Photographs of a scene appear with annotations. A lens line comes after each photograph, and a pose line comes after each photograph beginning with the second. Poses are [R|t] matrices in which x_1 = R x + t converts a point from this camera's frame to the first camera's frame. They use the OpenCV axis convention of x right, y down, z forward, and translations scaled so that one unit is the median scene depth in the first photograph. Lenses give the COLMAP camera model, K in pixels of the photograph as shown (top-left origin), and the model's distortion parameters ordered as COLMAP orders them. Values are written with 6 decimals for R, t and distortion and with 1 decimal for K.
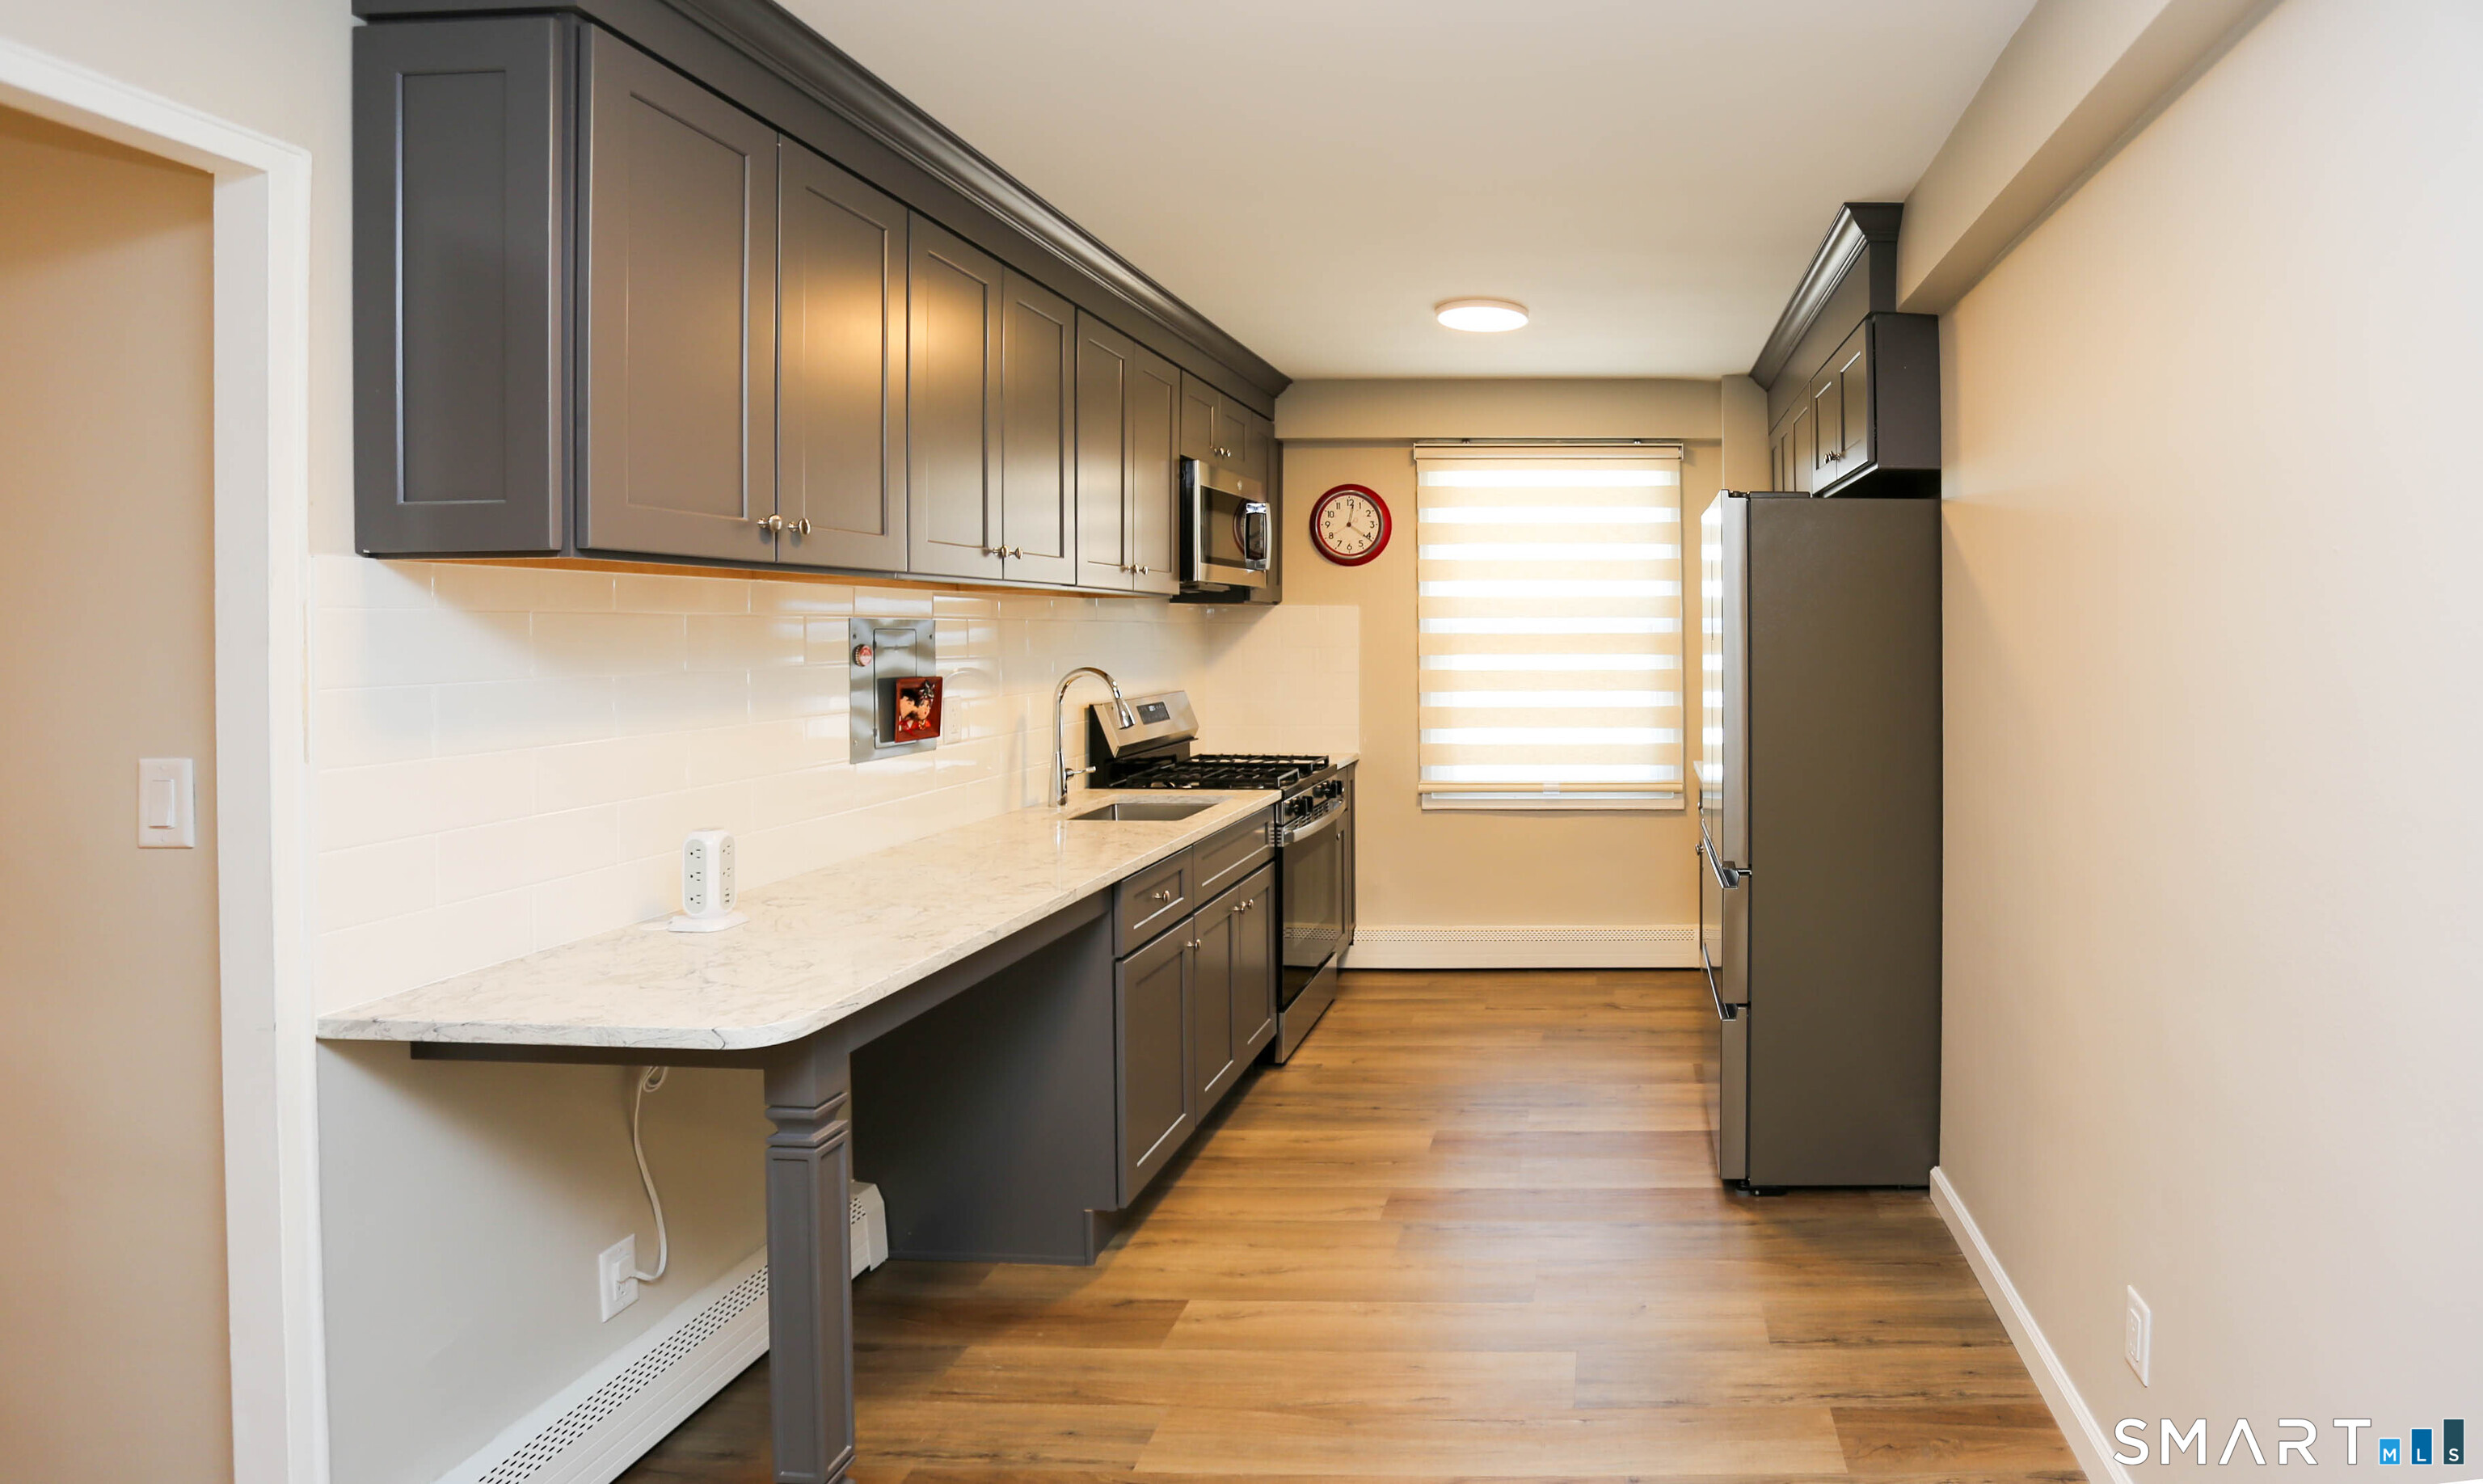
lens RADIAL K [[1114.5, 0, 1615.6], [0, 1114.5, 640.9], [0, 0, 1]] dist [-0.026010, 0.001414]
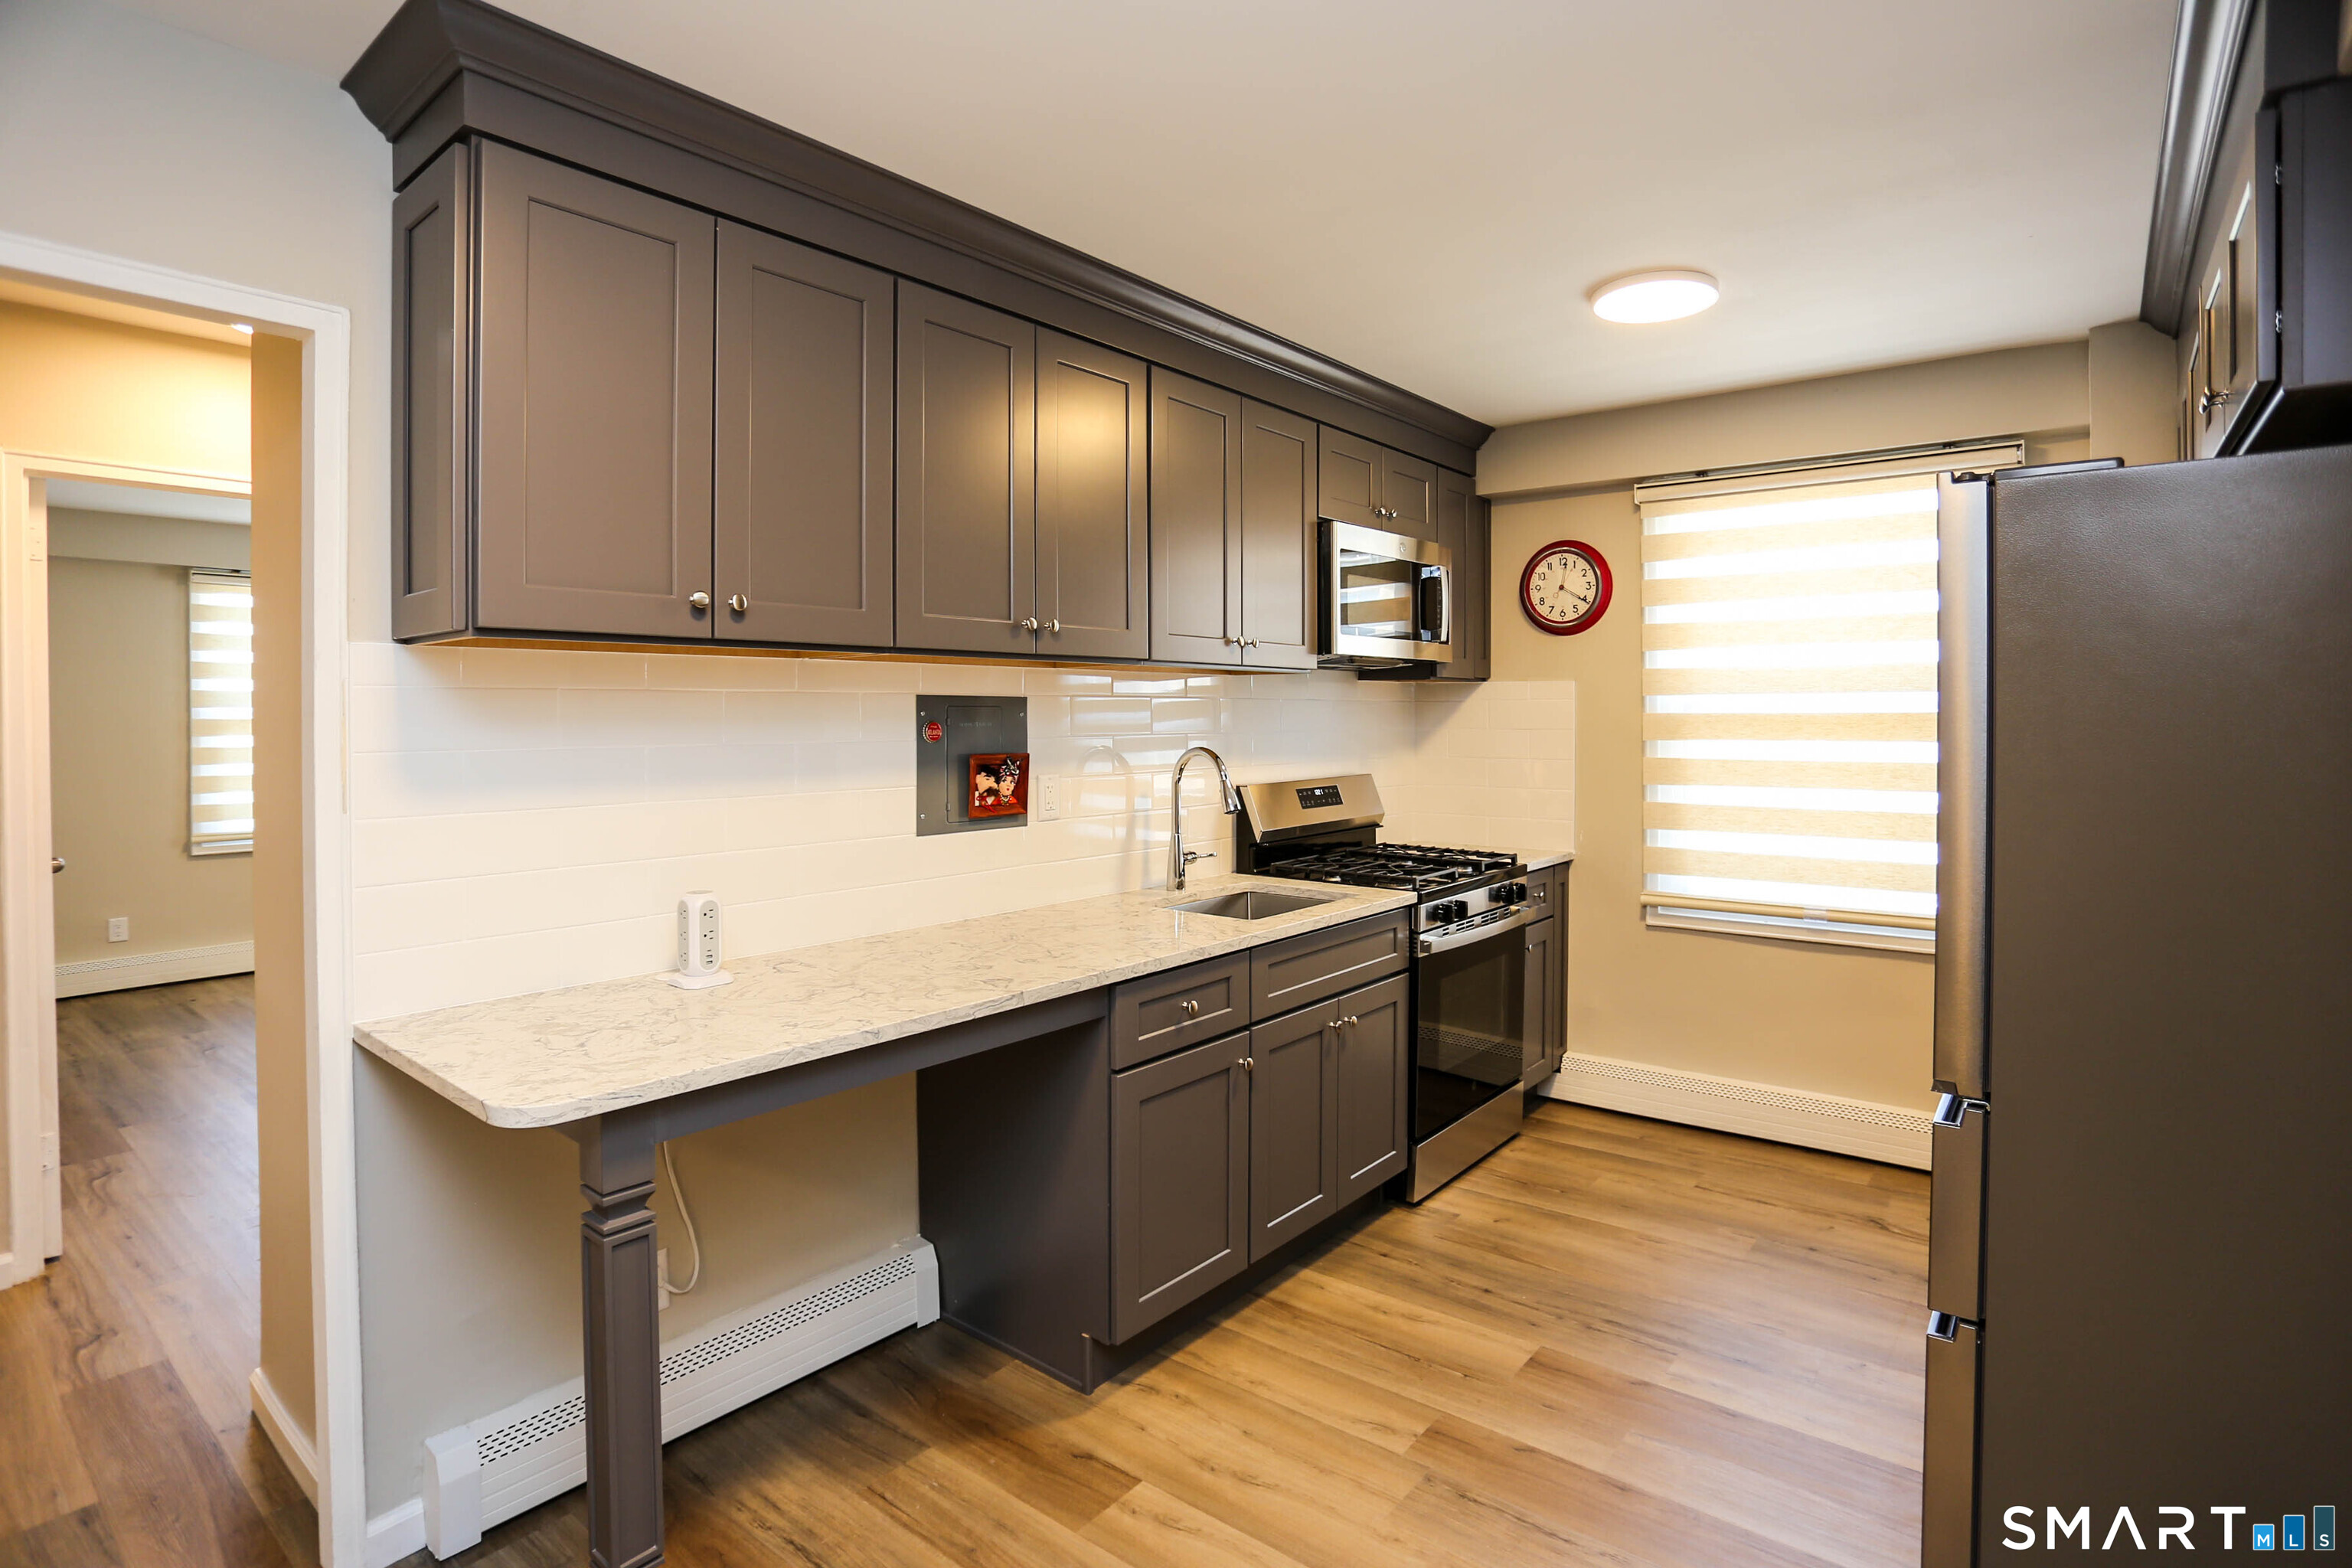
lens RADIAL K [[1099.9, 0, 1297.9], [0, 1099.9, 730.6], [0, 0, 1]] dist [-0.040682, 0.000788]
pose [[0.804170, 0.006516, -0.594364, 0.173952], [-0.003623, 0.999975, 0.006060, 0.004150], [0.594389, -0.002720, 0.804173, 0.327135]]
